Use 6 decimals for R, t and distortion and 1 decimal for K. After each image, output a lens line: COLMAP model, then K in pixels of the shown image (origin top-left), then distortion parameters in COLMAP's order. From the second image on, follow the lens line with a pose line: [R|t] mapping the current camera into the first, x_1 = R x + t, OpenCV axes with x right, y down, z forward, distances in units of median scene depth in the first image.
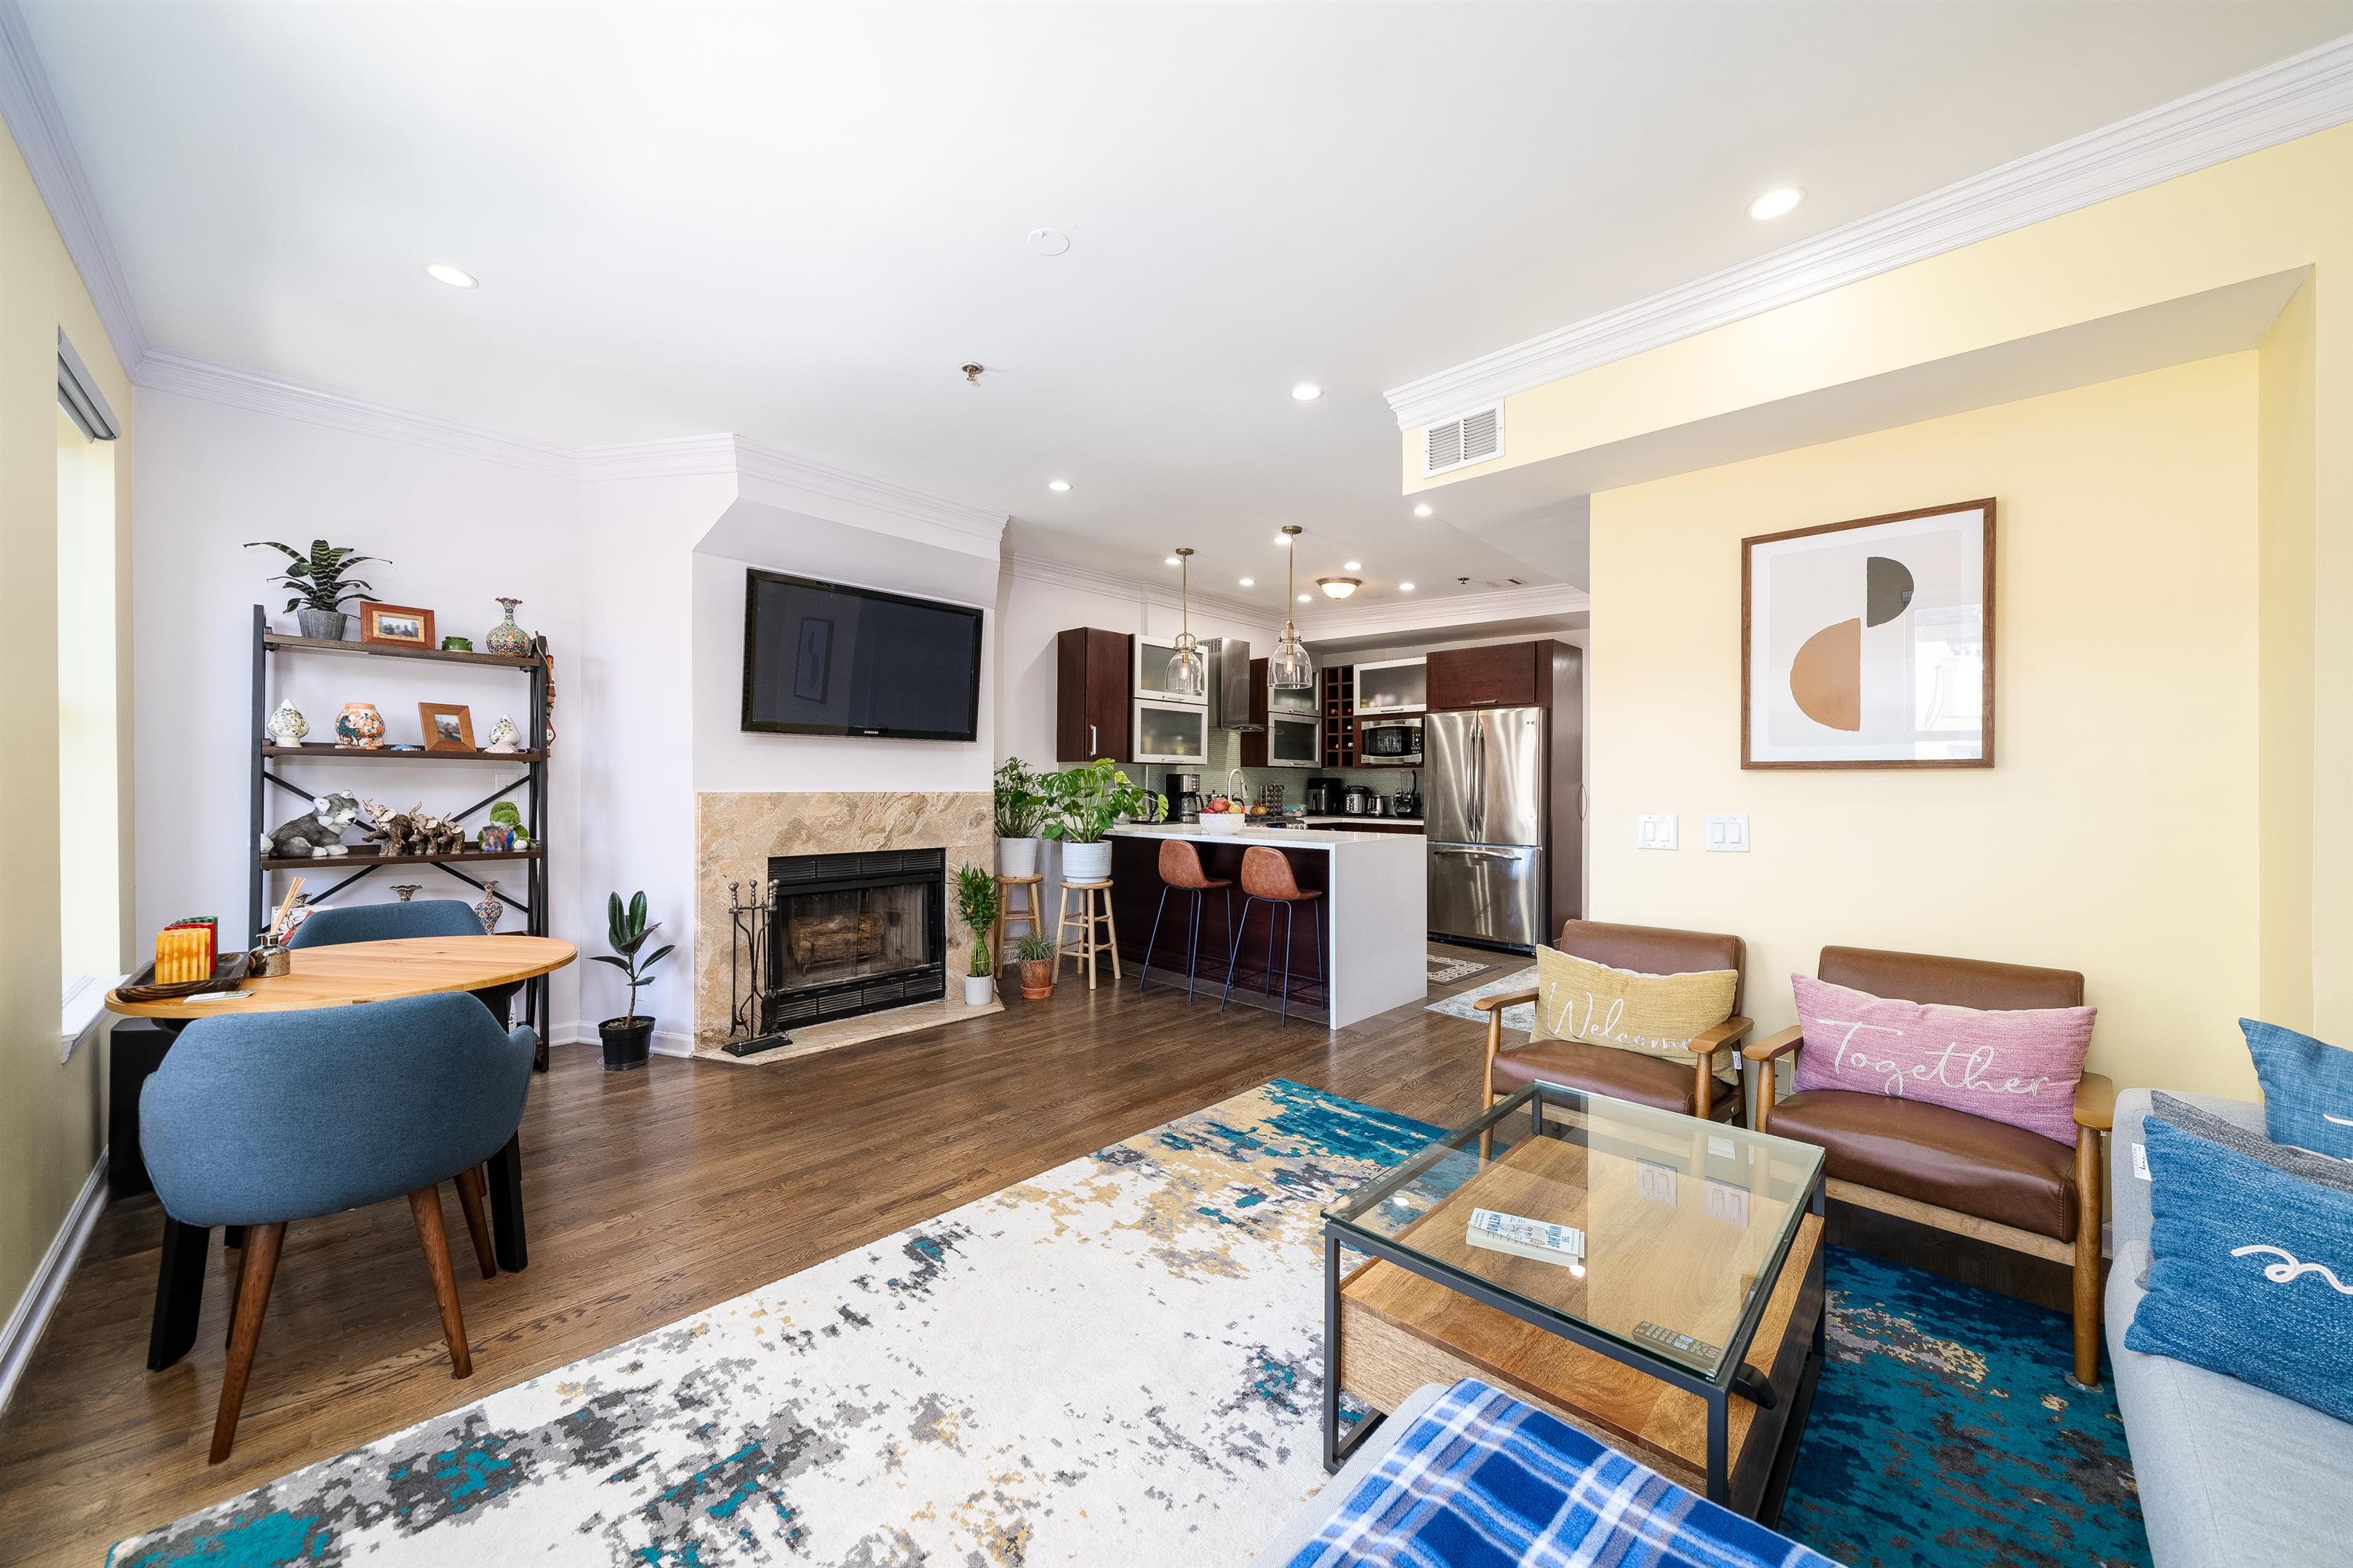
lens RADIAL K [[816.5, 0, 1155.3], [0, 816.5, 783.6], [0, 0, 1]] dist [0.000841, 0.000011]
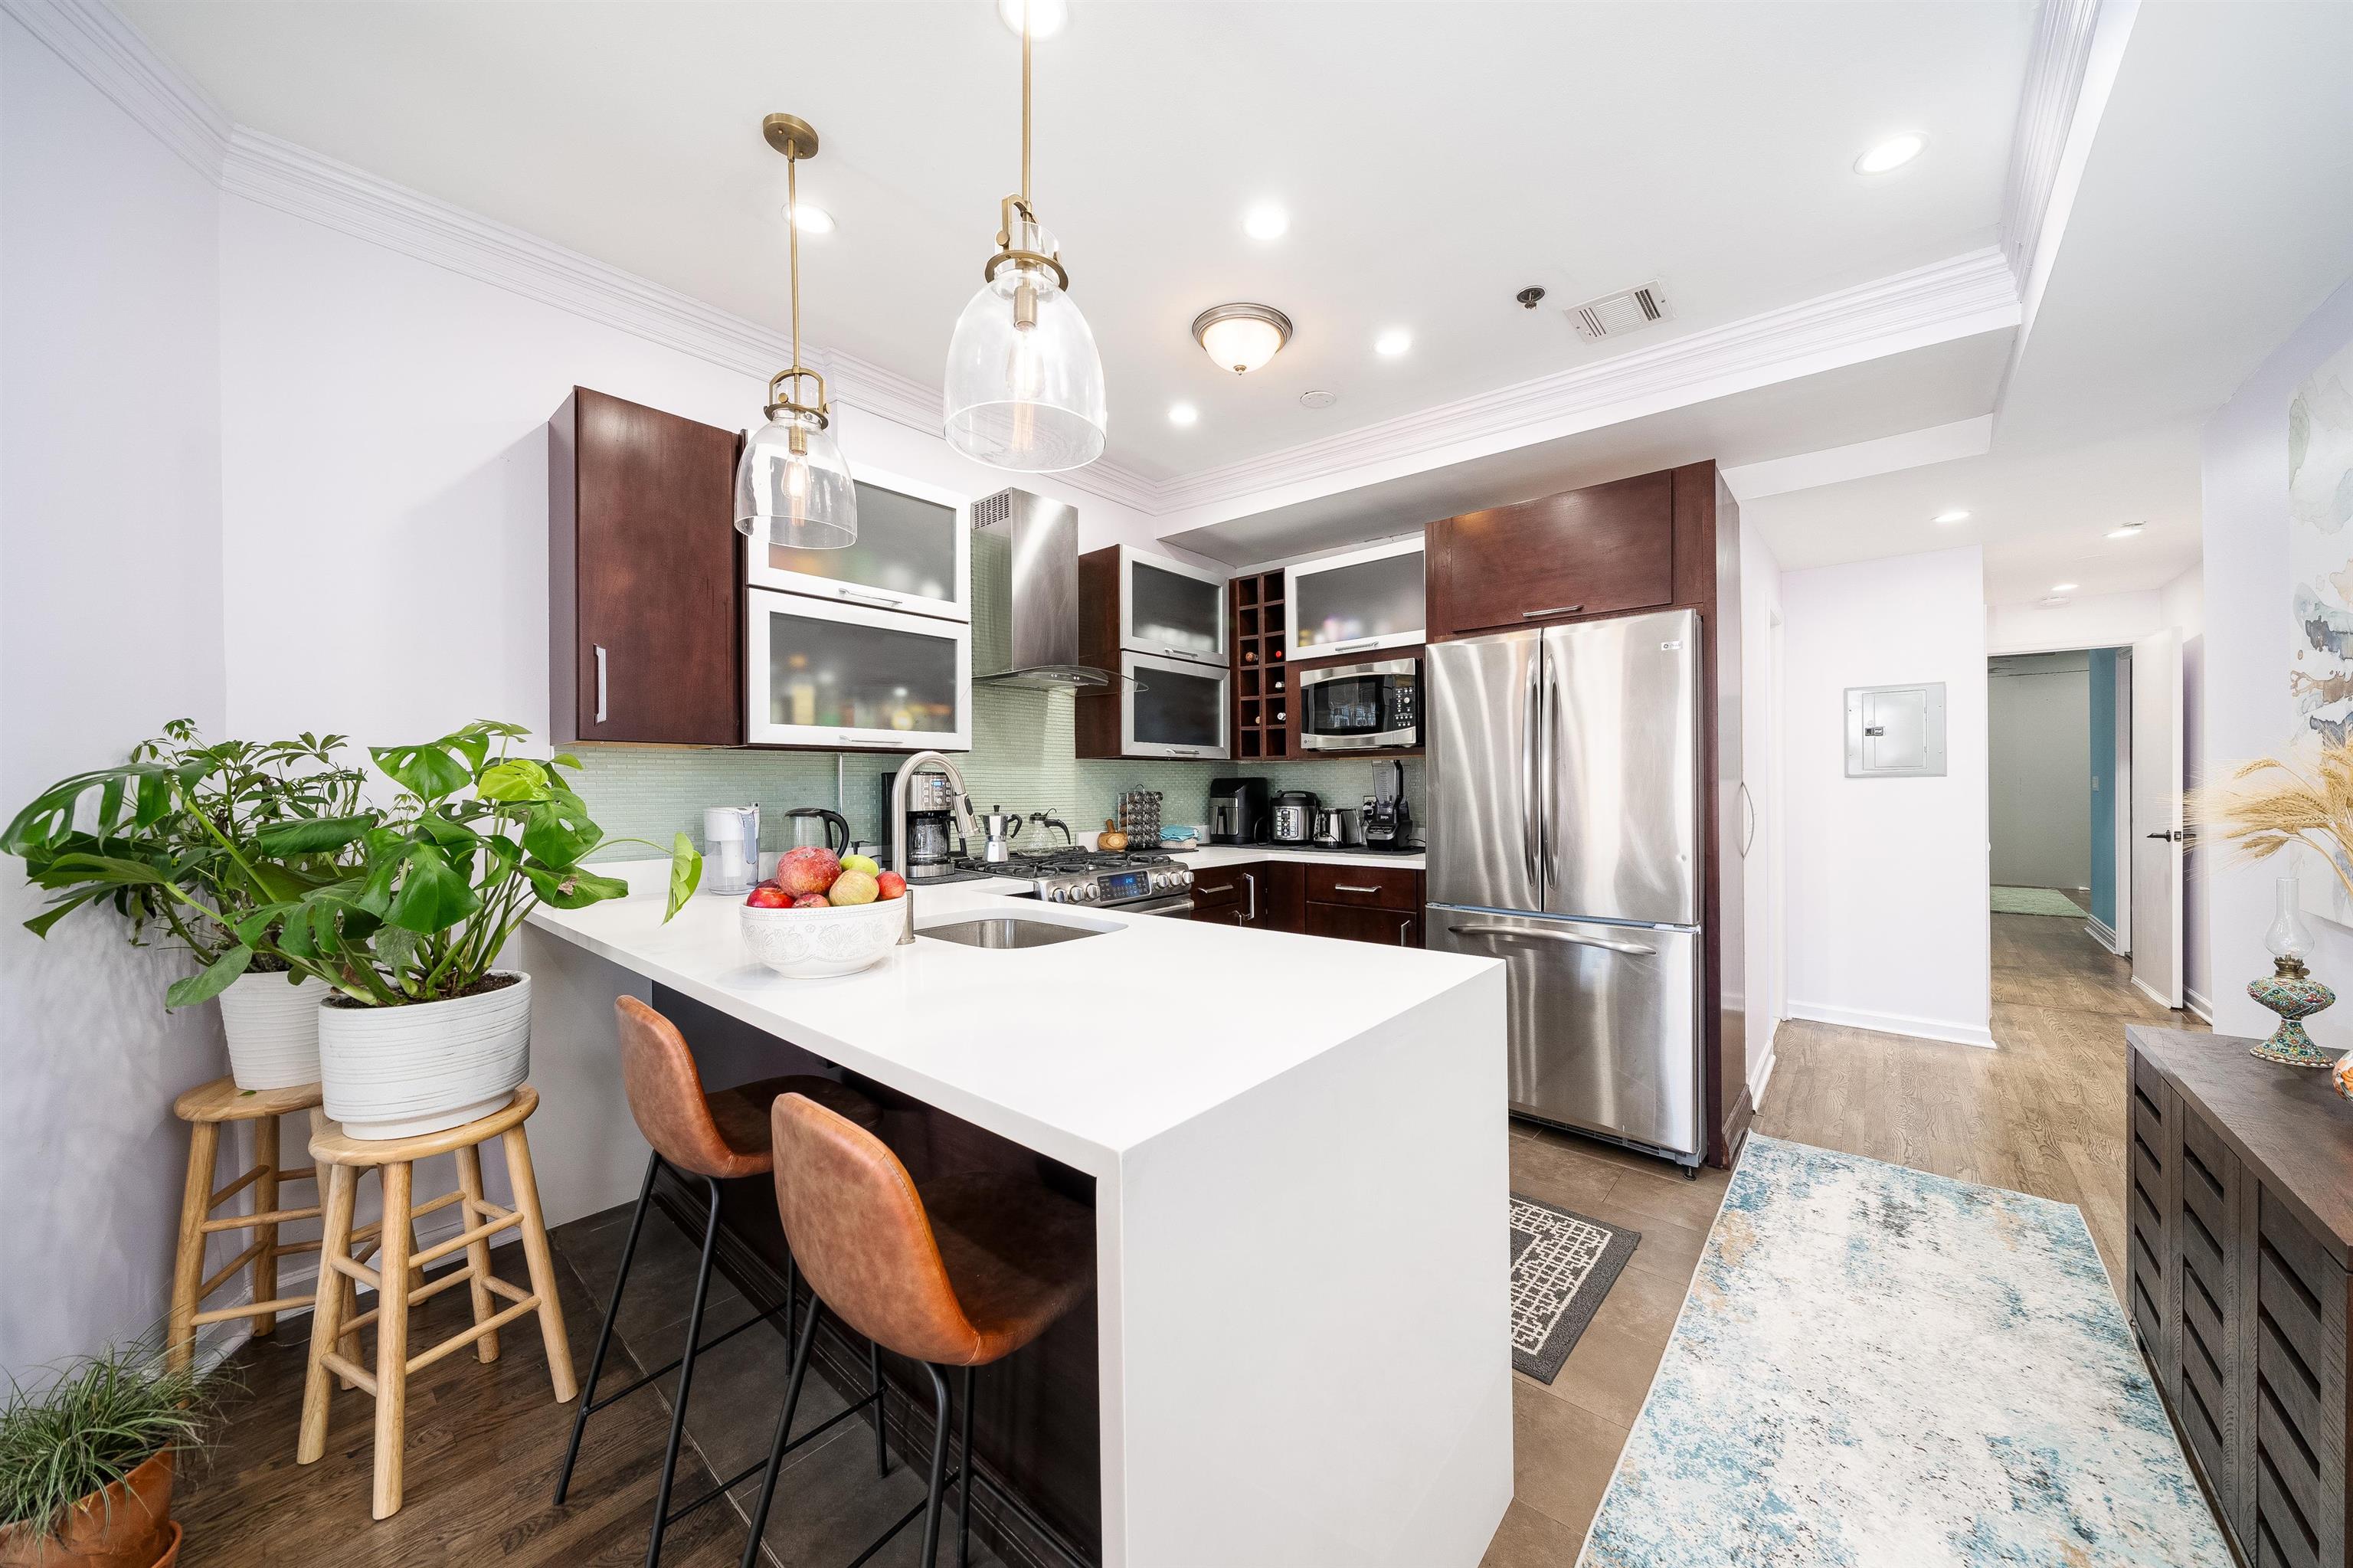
lens RADIAL K [[816.5, 0, 1173.4], [0, 816.5, 784.3], [0, 0, 1]] dist [0.000841, 0.000011]
pose [[0.996635, -0.013271, 0.080884, 0.126194], [0.013493, 0.999907, -0.002192, -0.001620], [-0.080847, 0.003276, 0.996721, 0.476984]]
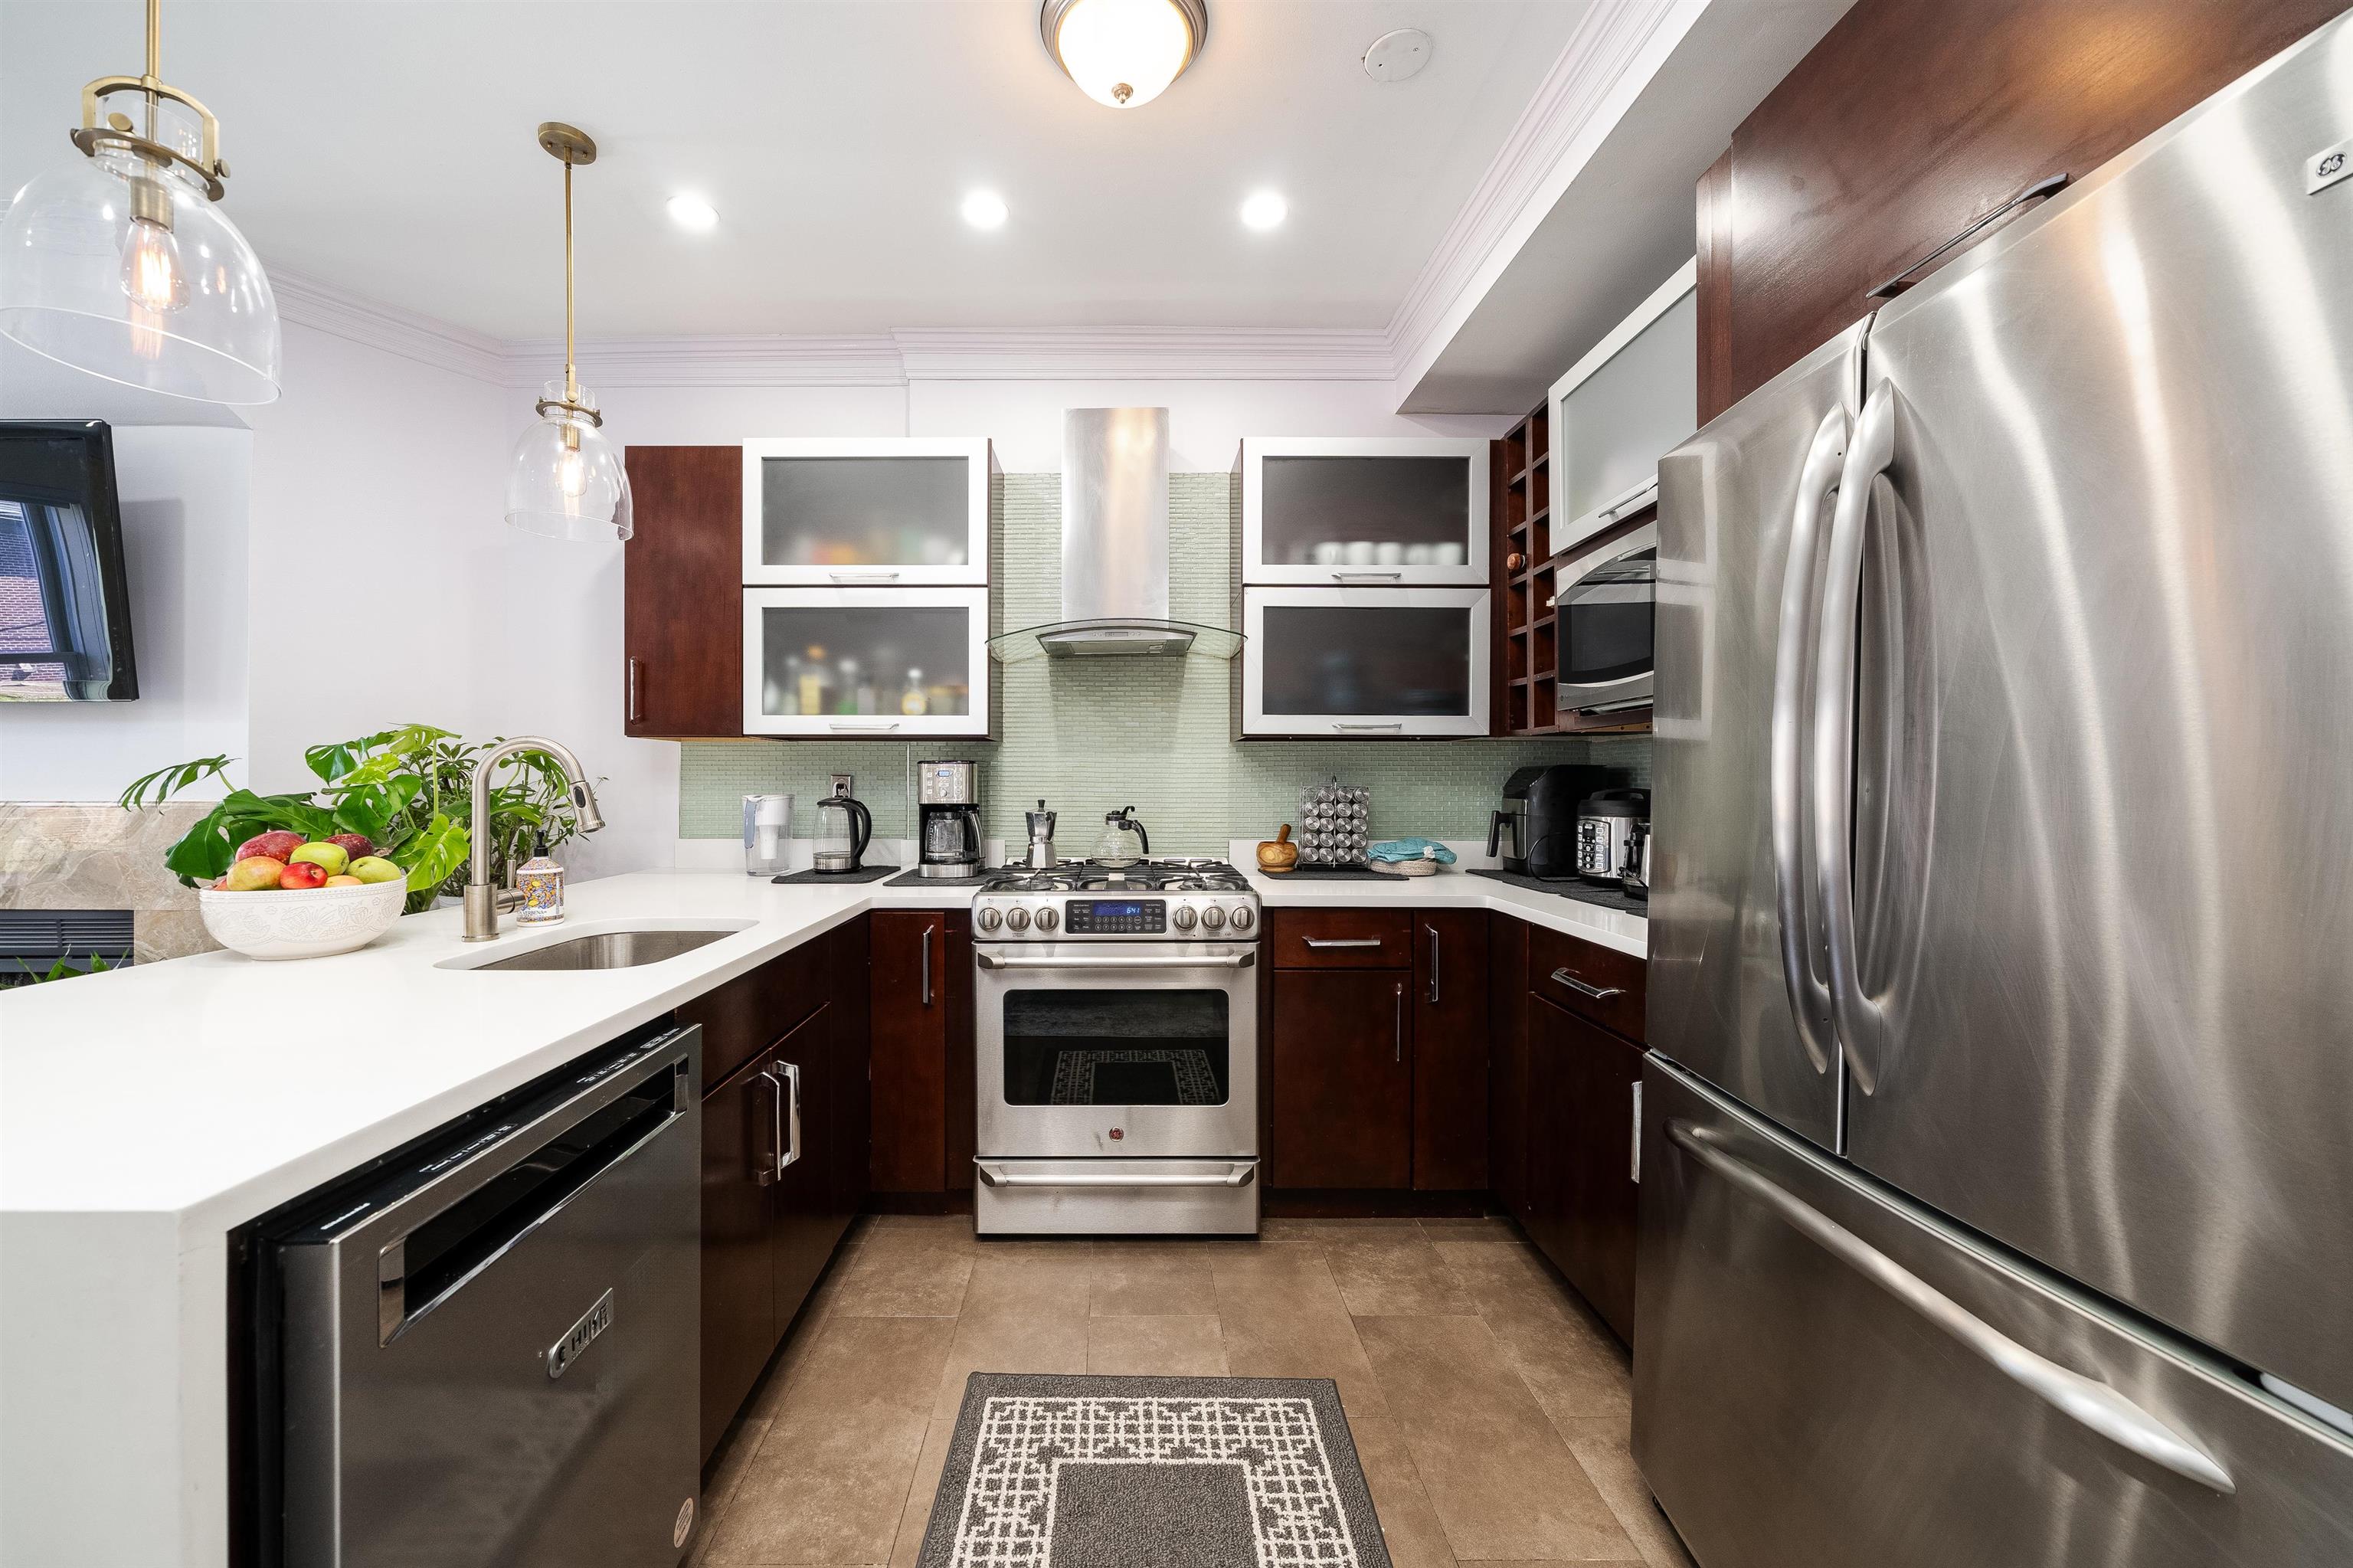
lens RADIAL K [[816.5, 0, 1172.9], [0, 816.5, 776.8], [0, 0, 1]] dist [0.000841, 0.000011]
pose [[0.711505, -0.005148, -0.702662, 0.365770], [0.001910, 0.999984, -0.005393, -0.000888], [0.702678, 0.002495, 0.711504, 0.705742]]
